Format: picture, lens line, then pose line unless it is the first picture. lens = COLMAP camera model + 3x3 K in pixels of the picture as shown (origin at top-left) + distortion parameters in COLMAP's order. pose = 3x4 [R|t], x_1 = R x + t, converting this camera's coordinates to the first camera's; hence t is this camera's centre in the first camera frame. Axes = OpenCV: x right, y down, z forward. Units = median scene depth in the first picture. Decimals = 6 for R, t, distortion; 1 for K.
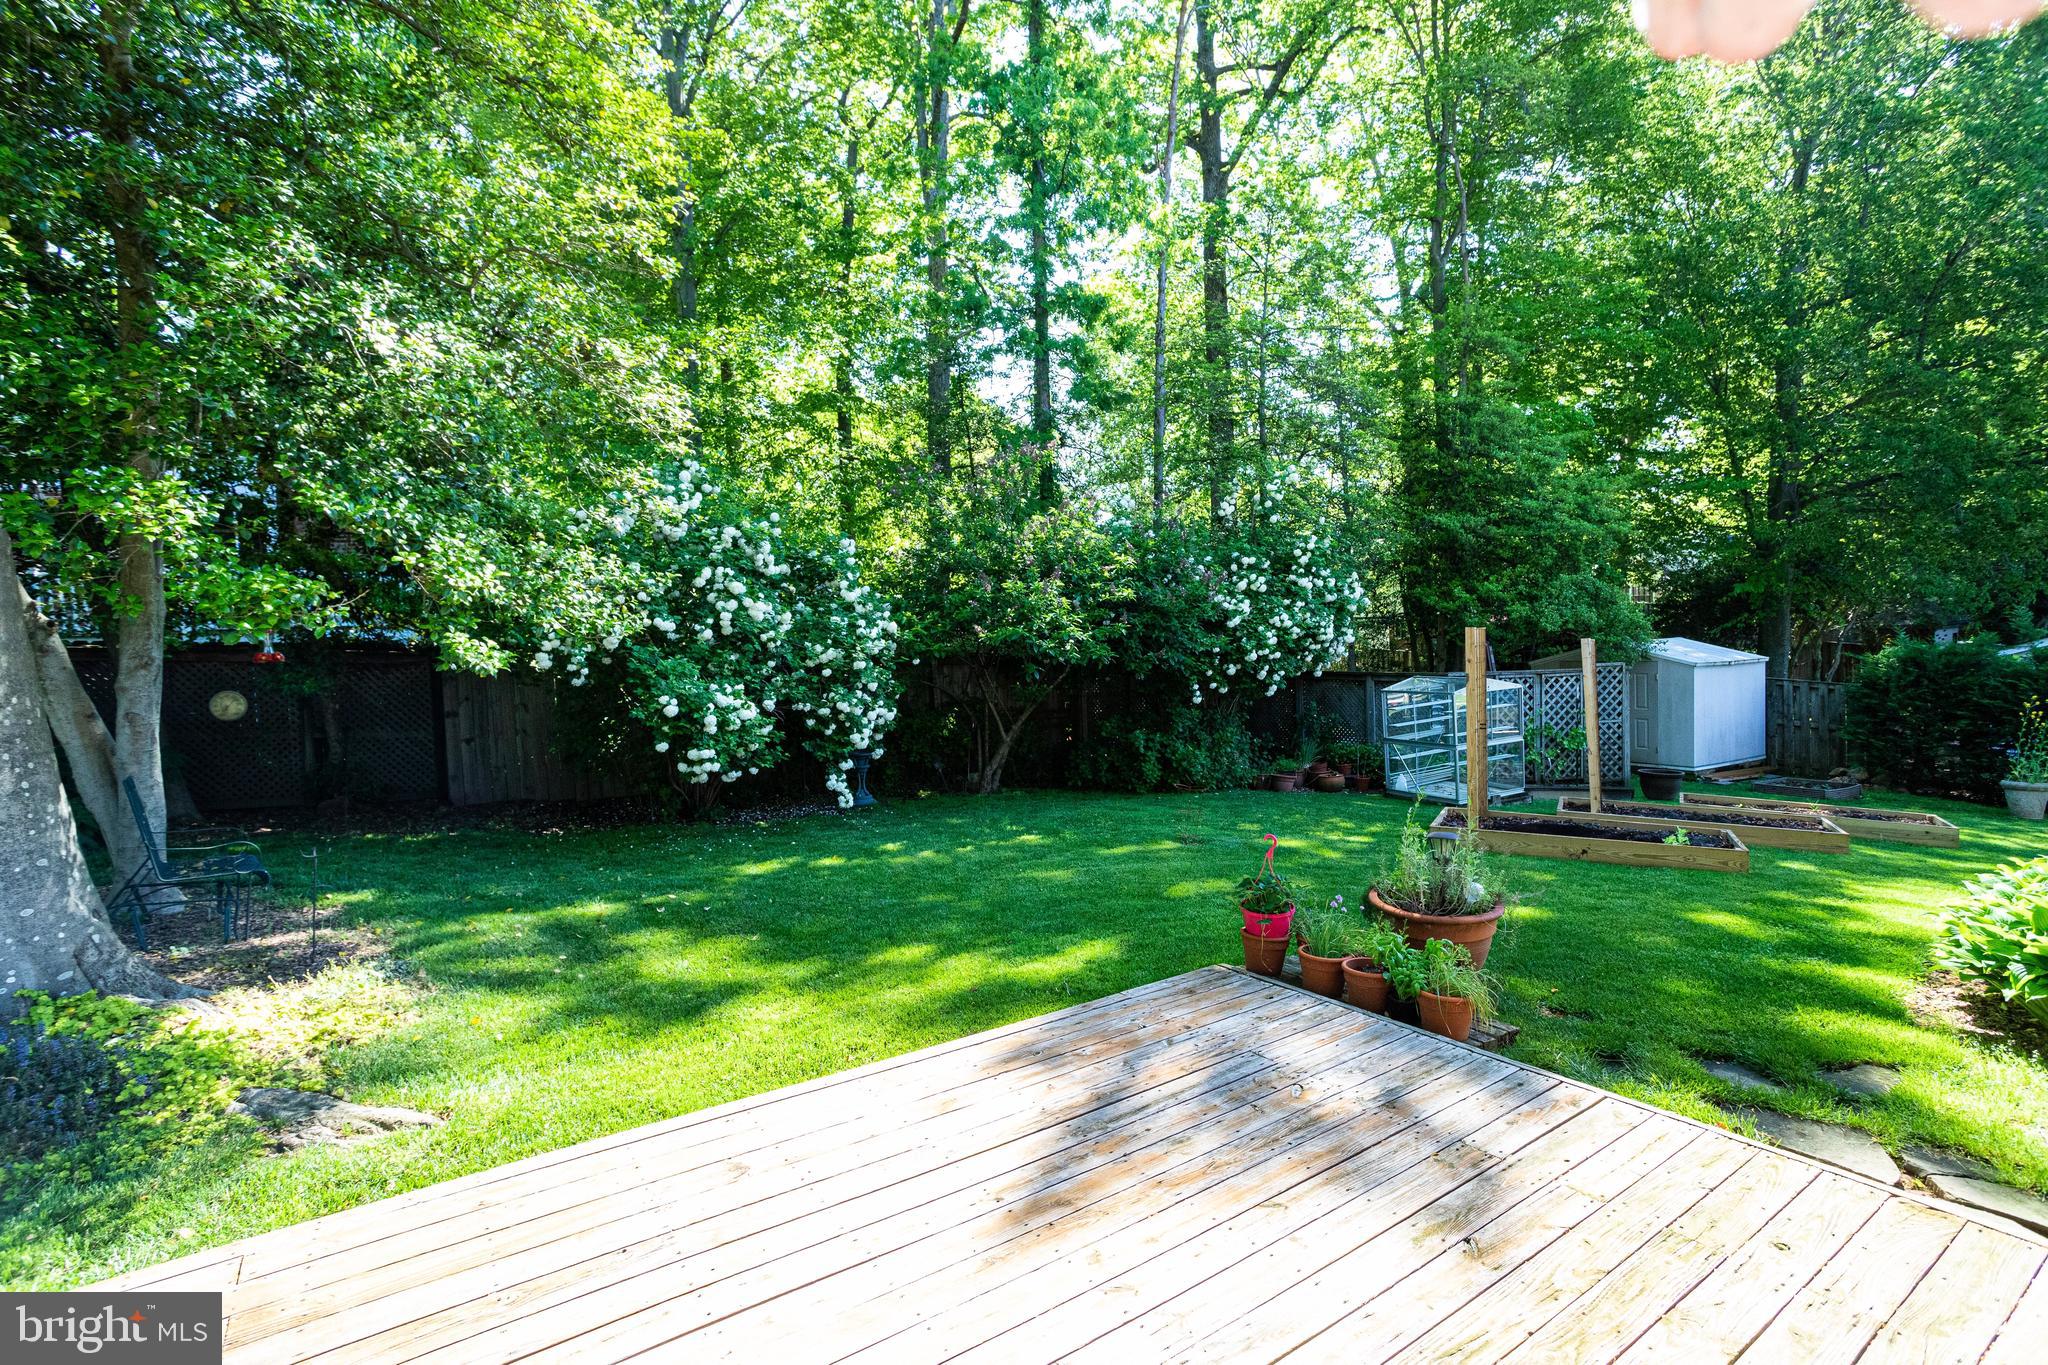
lens RADIAL K [[994.0, 0, 1013.4], [0, 994.0, 681.9], [0, 0, 1]] dist [-0.048544, 0.028286]
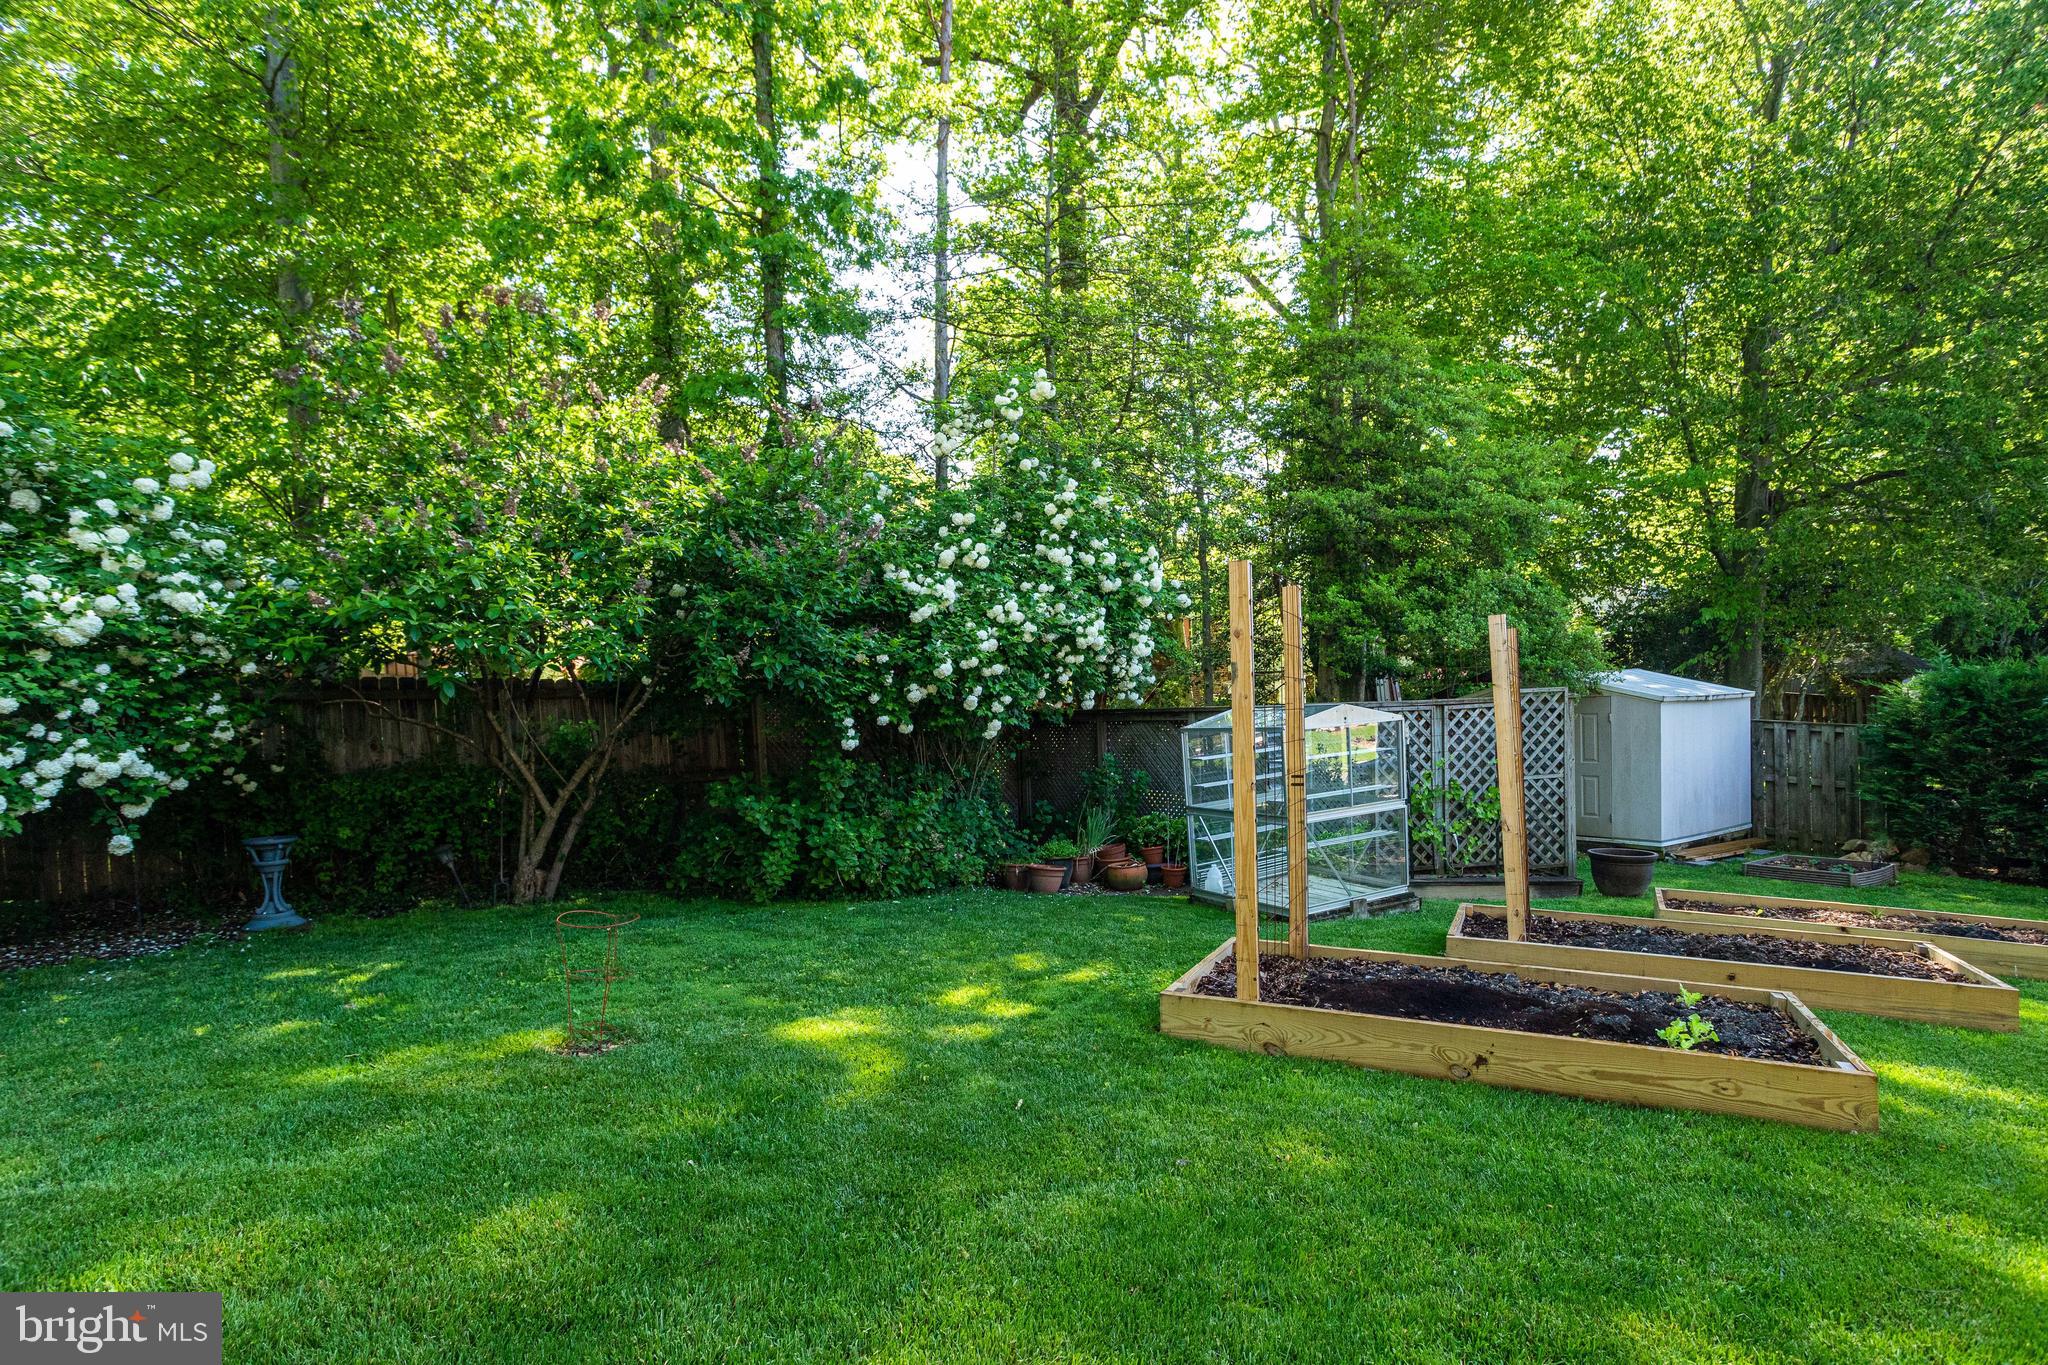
lens RADIAL K [[991.6, 0, 1025.5], [0, 991.6, 761.4], [0, 0, 1]] dist [-0.027478, 0.000336]
pose [[0.998486, -0.009658, 0.054158, 0.238467], [0.009312, 0.999935, 0.006626, 0.023677], [-0.054219, -0.006111, 0.998510, 0.382329]]
